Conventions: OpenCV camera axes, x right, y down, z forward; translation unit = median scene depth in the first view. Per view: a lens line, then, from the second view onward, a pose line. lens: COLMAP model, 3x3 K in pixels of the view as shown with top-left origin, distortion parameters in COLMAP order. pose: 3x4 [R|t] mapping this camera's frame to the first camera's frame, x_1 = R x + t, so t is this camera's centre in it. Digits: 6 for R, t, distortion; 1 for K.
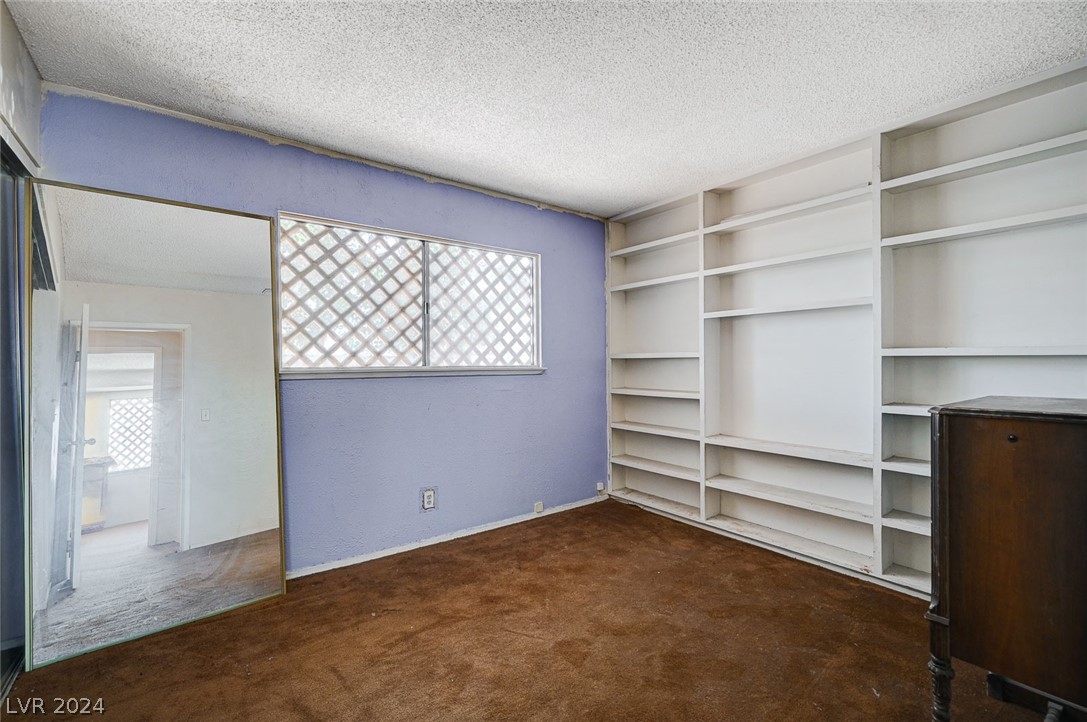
lens RADIAL K [[466.5, 0, 543.5], [0, 466.5, 361.0], [0, 0, 1]] dist [0.000434, 0.000213]
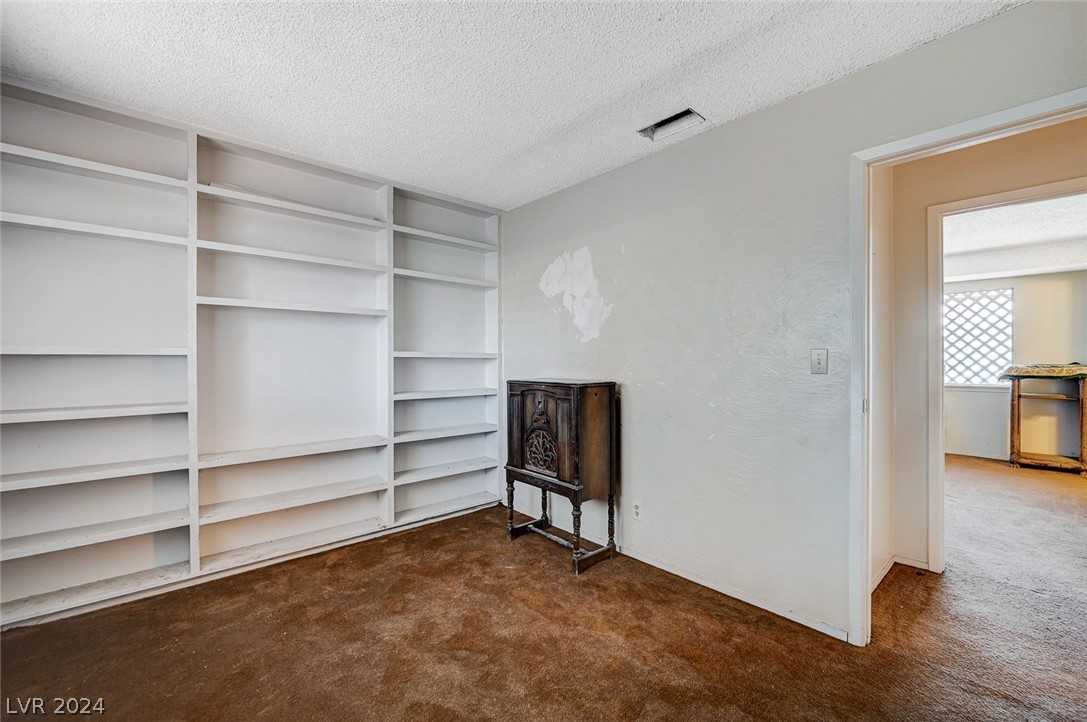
lens RADIAL K [[455.2, 0, 538.2], [0, 455.2, 364.6], [0, 0, 1]] dist [0.000283, 0.000028]
pose [[-0.070266, -0.004835, 0.997517, -0.454444], [0.000259, 0.999988, 0.004865, 0.003894], [-0.997528, 0.000600, -0.070264, 0.540861]]
